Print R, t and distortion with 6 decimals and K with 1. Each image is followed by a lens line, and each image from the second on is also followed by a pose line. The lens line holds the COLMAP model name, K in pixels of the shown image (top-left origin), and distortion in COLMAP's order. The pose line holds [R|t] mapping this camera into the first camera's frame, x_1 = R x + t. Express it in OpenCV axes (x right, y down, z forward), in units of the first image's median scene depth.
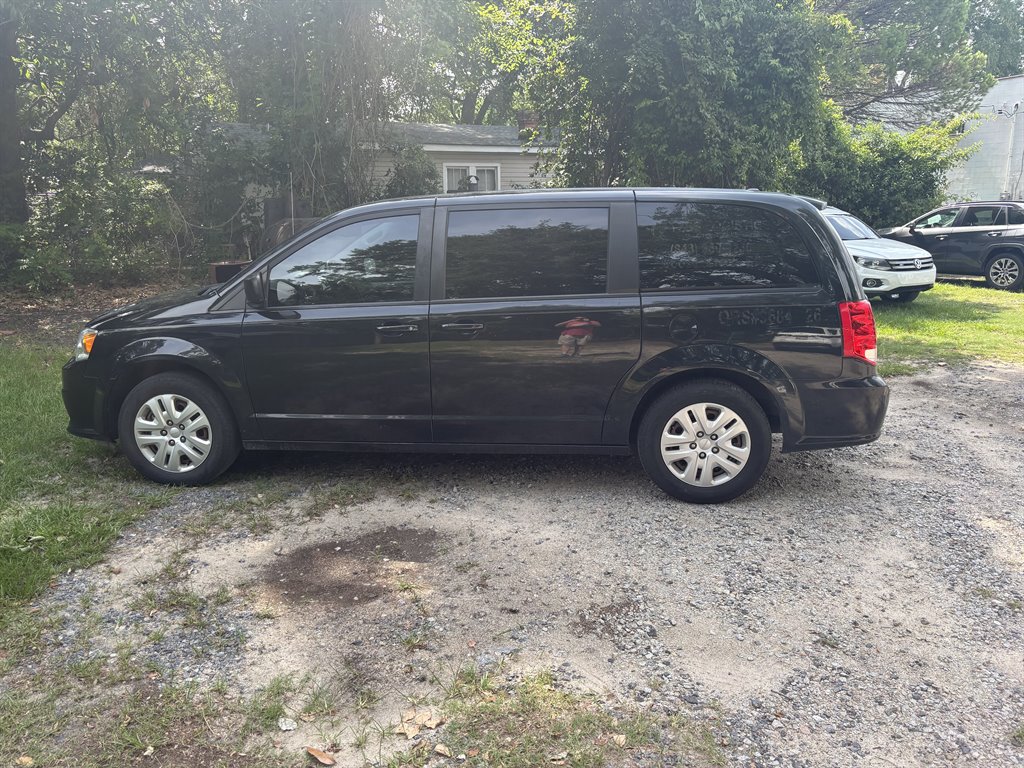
lens RADIAL K [[778.1, 0, 512.0], [0, 778.1, 384.0], [0, 0, 1]] dist [0.010502, 0.000275]
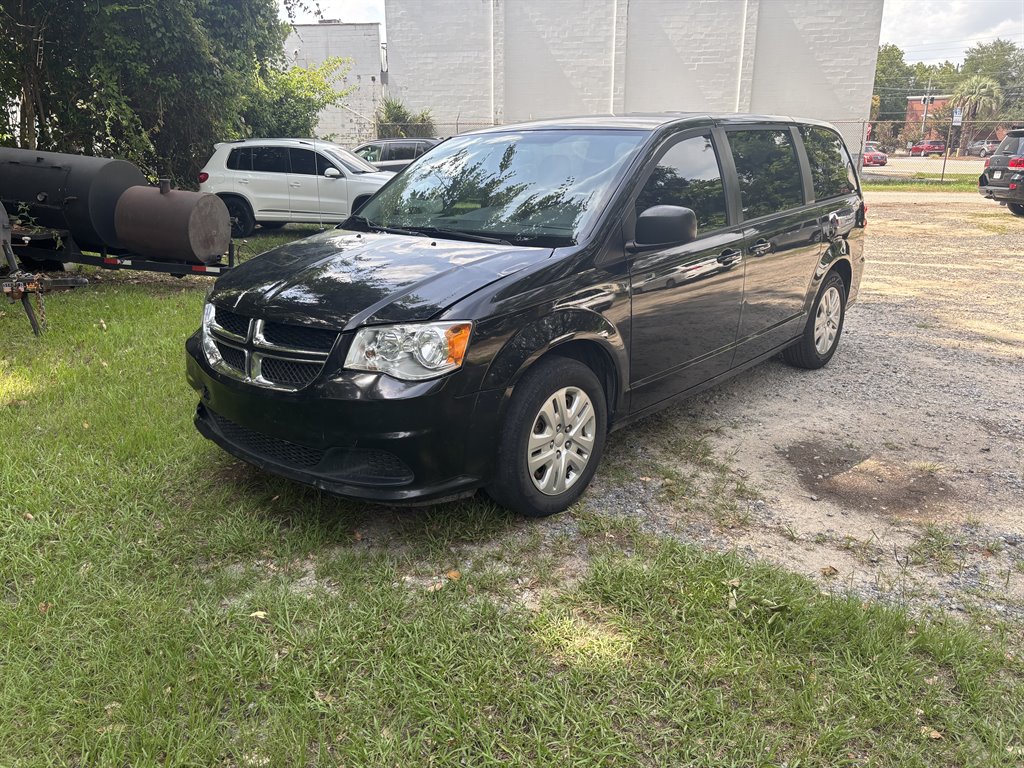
lens RADIAL K [[778.1, 0, 512.0], [0, 778.1, 384.0], [0, 0, 1]] dist [0.010502, 0.000275]
pose [[0.568393, -0.231007, 0.789661, -1.176397], [0.174032, 0.971814, 0.159027, -0.128086], [-0.804140, 0.047036, 0.592576, 0.702470]]
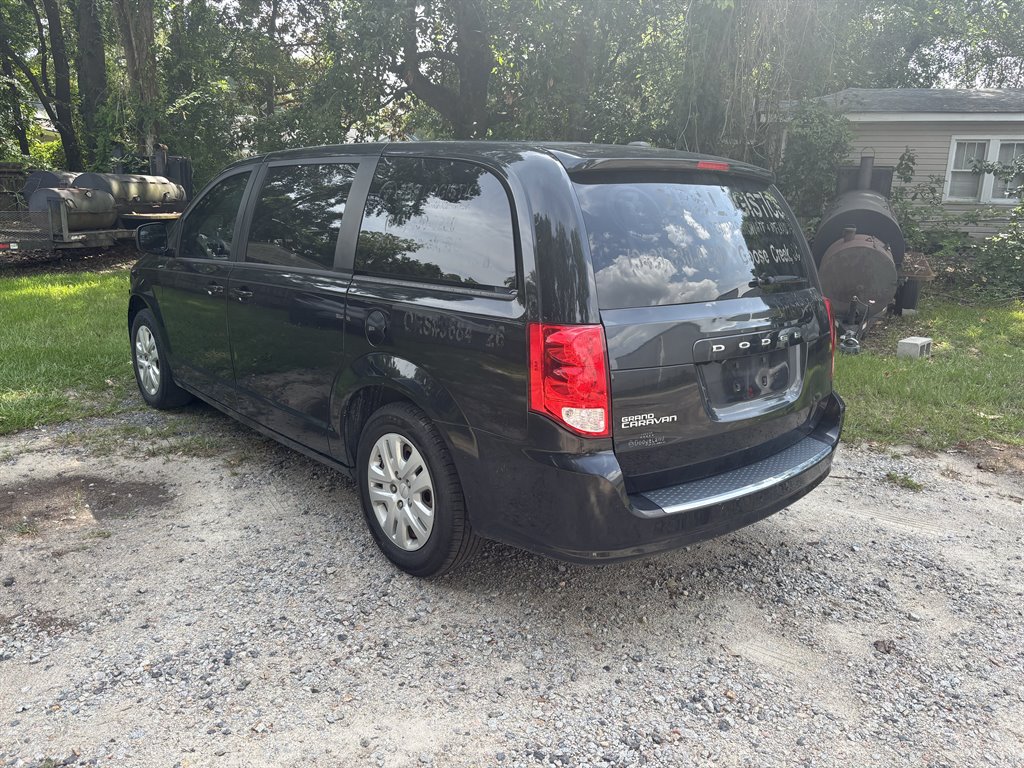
lens RADIAL K [[799.8, 0, 517.6], [0, 799.8, 365.7], [0, 0, 1]] dist [0.000511, -0.000683]
pose [[0.742560, 0.172870, -0.647086, 0.850387], [-0.176660, 0.982457, 0.059739, -0.109676], [0.646062, 0.069954, 0.760073, 0.526752]]
